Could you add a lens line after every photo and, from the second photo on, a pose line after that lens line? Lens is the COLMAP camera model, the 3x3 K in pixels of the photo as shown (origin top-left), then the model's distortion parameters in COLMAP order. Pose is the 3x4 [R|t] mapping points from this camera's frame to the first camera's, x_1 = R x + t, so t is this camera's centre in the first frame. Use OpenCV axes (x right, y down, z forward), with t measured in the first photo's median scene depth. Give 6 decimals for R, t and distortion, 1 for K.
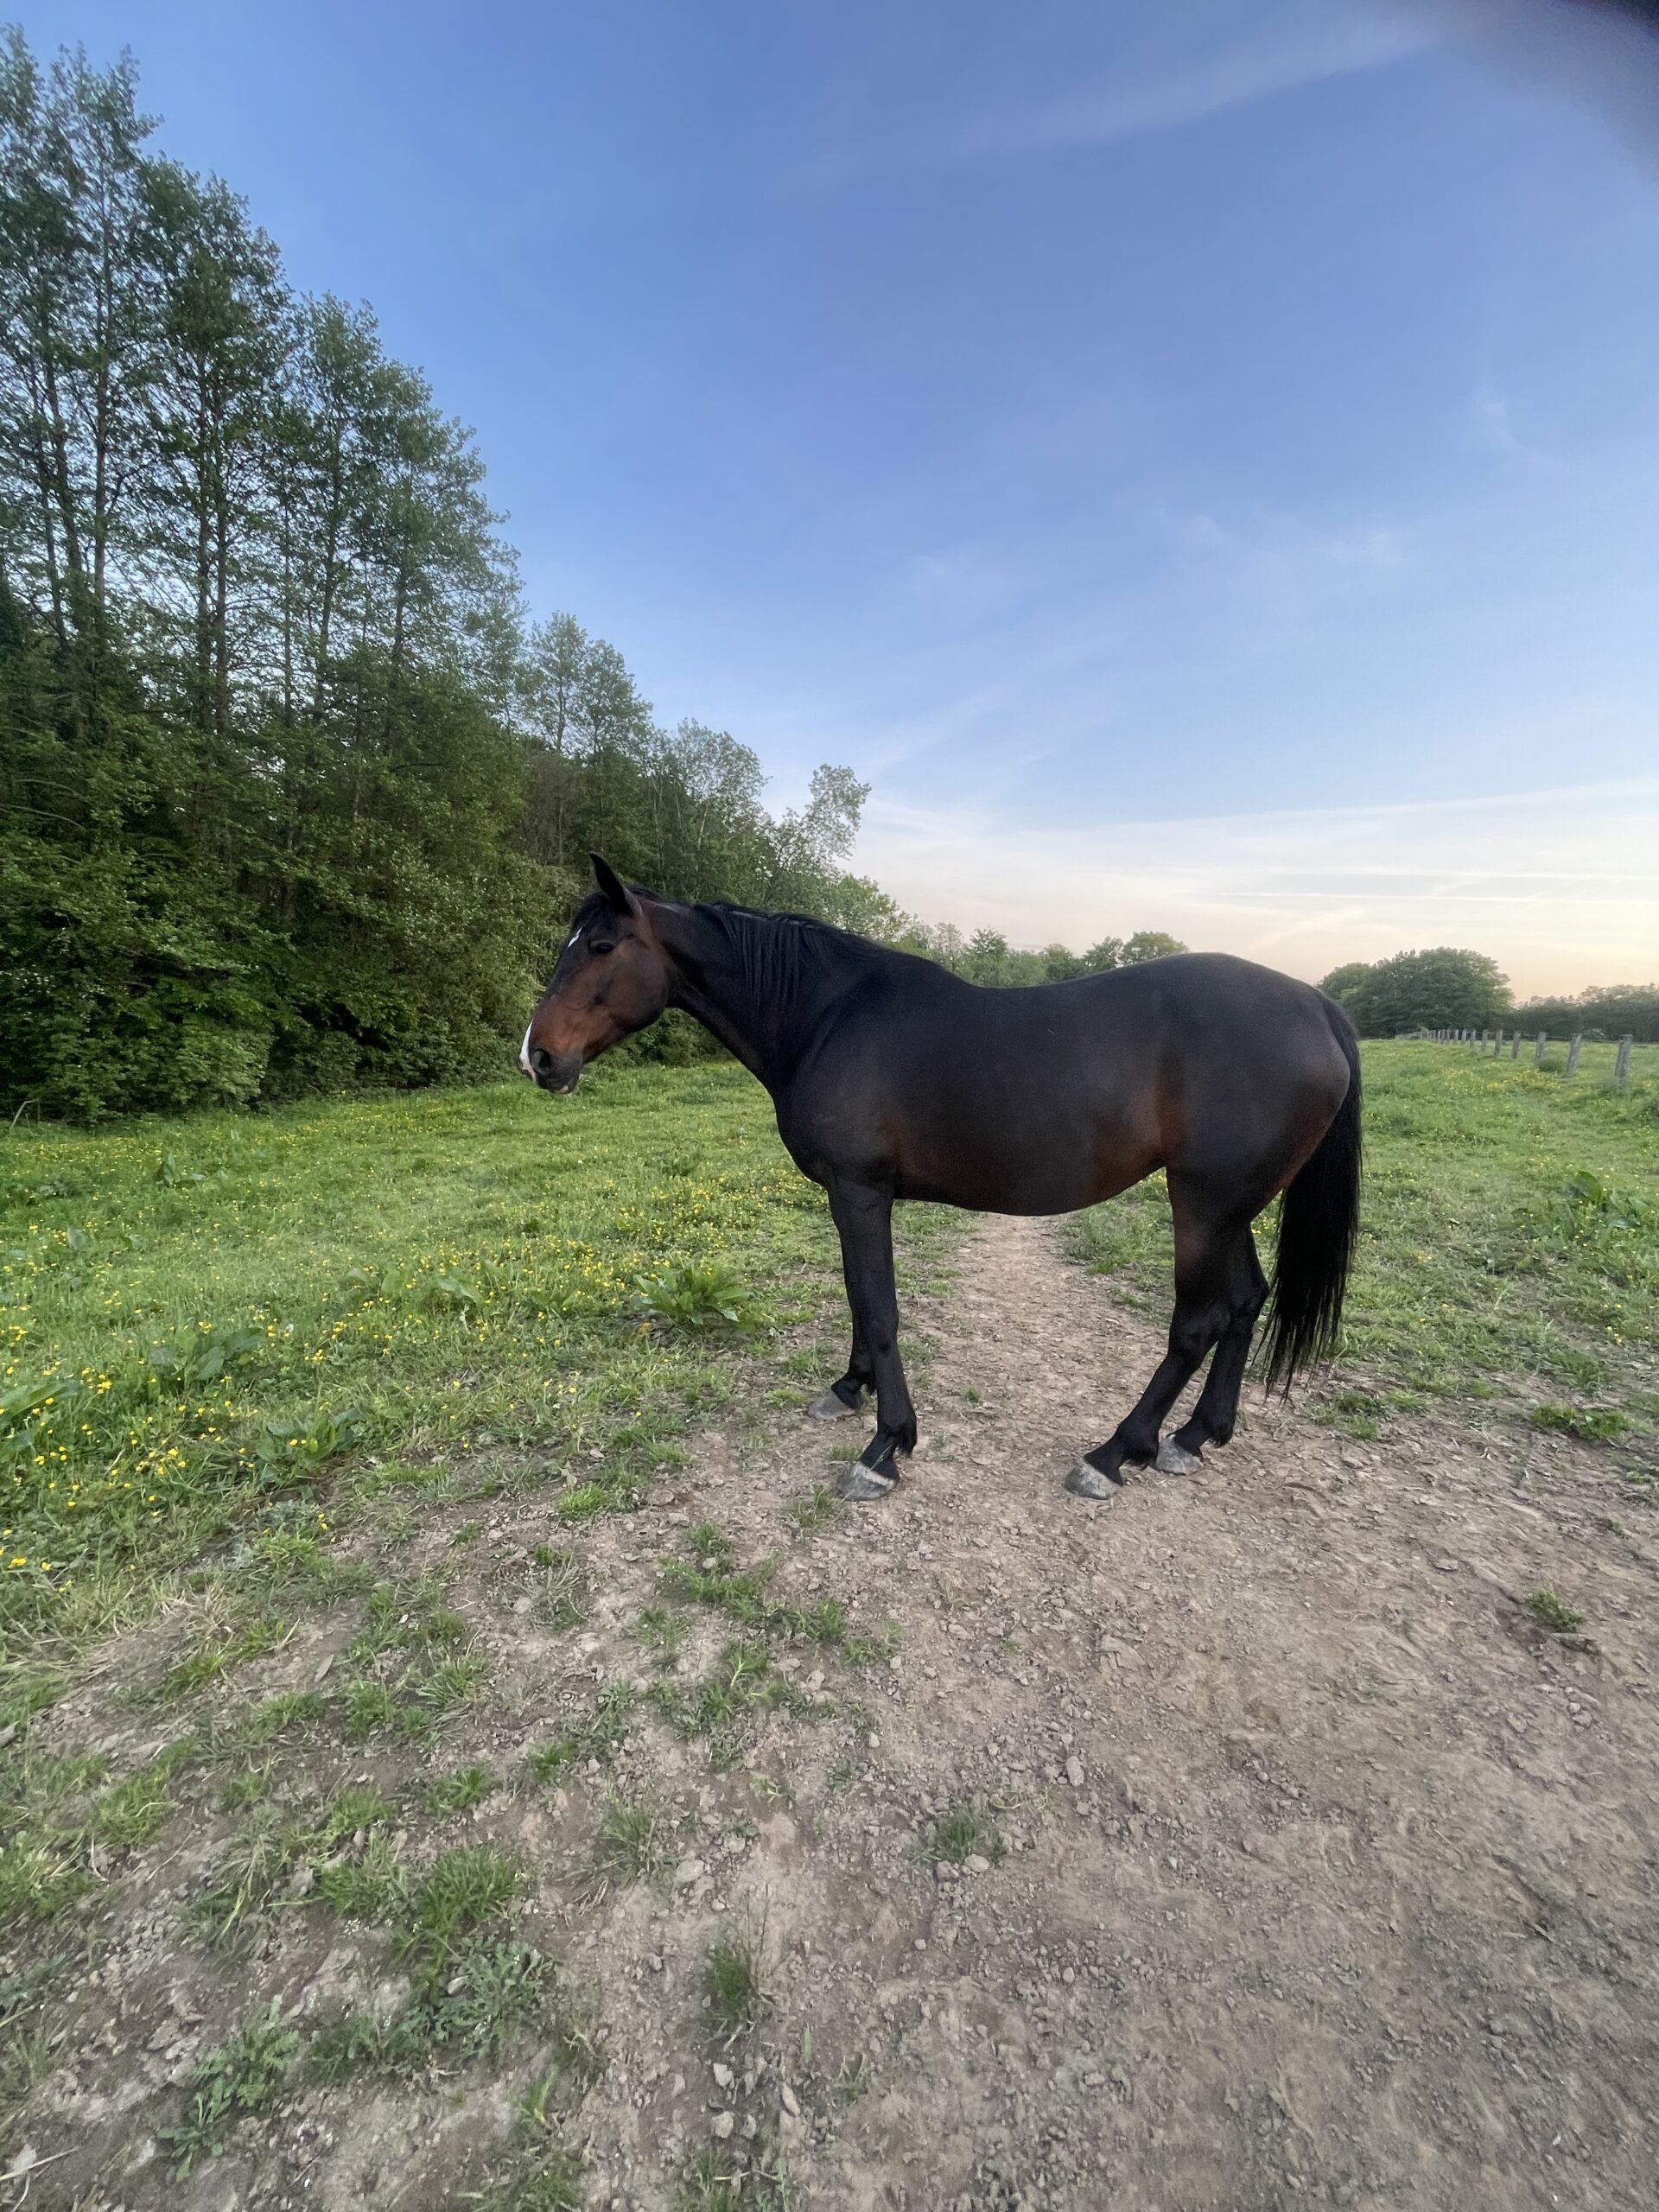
lens RADIAL K [[888.7, 0, 825.7], [0, 888.7, 1112.7], [0, 0, 1]] dist [-0.003155, 0.000164]
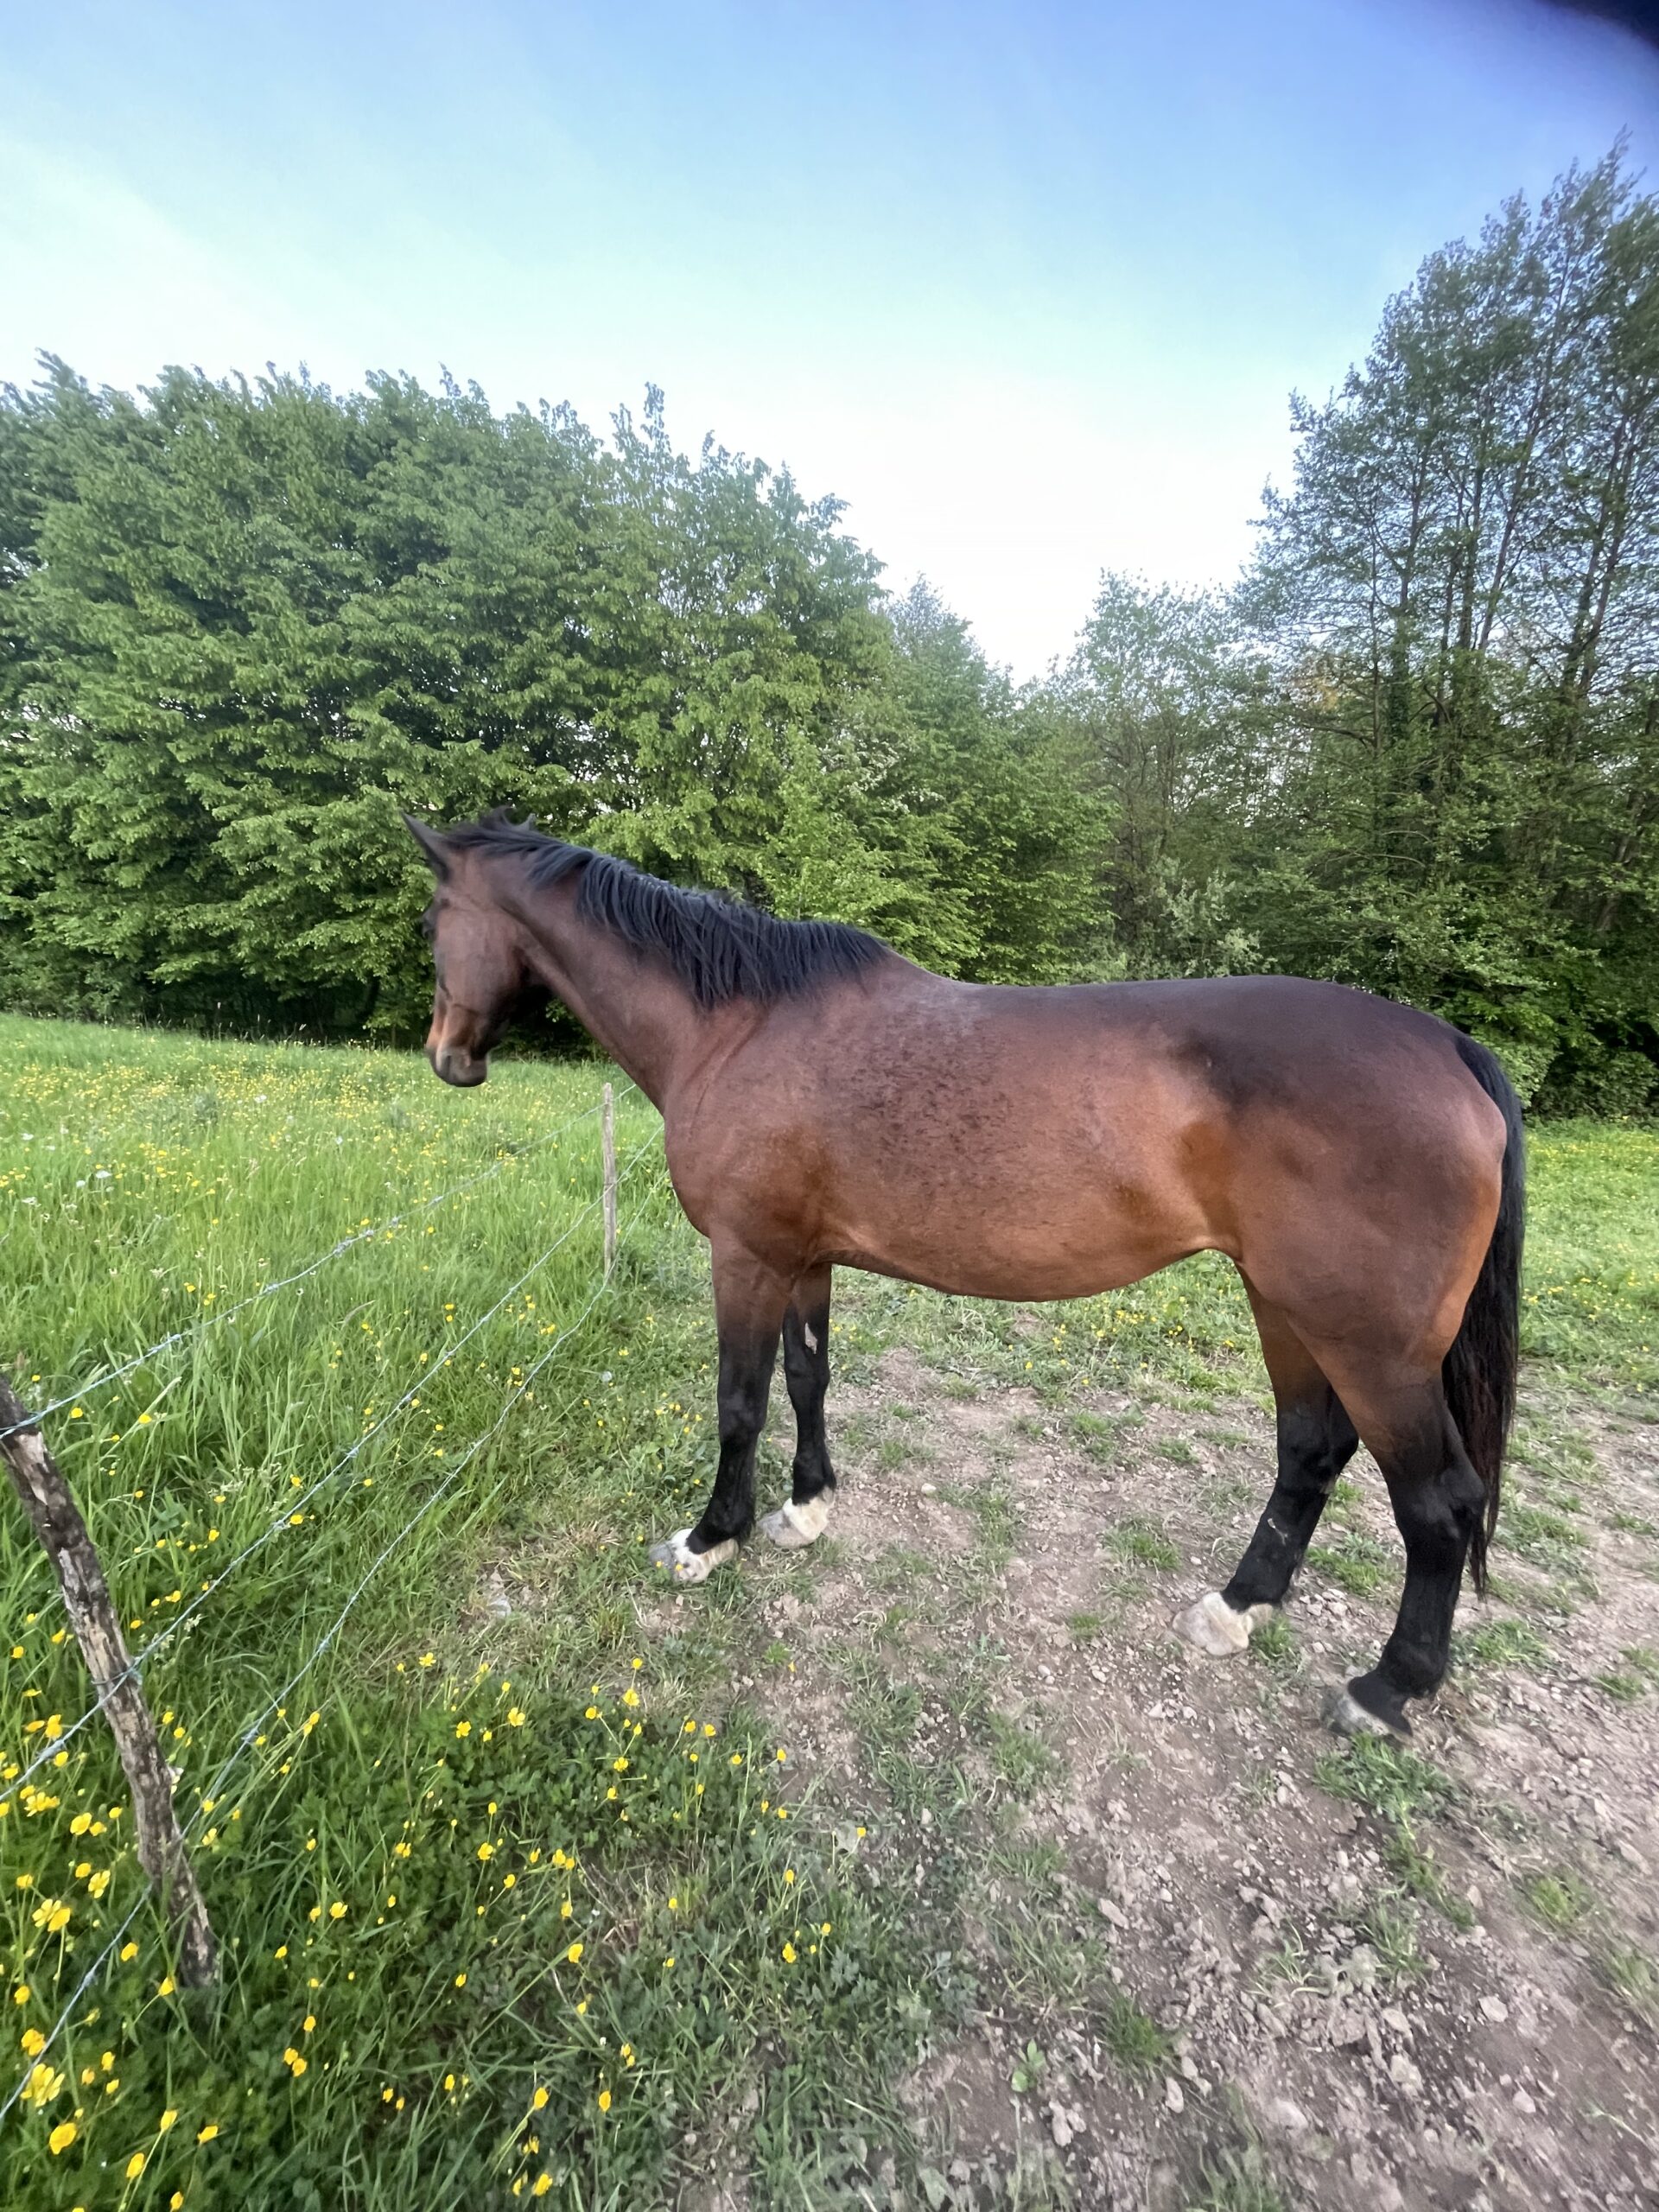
lens RADIAL K [[888.7, 0, 835.7], [0, 888.7, 1109.9], [0, 0, 1]] dist [-0.003155, 0.000164]
pose [[0.324153, 0.144133, -0.934960, 0.071949], [-0.153639, 0.983225, 0.098307, 0.006227], [0.933445, 0.111780, 0.340859, -0.113824]]
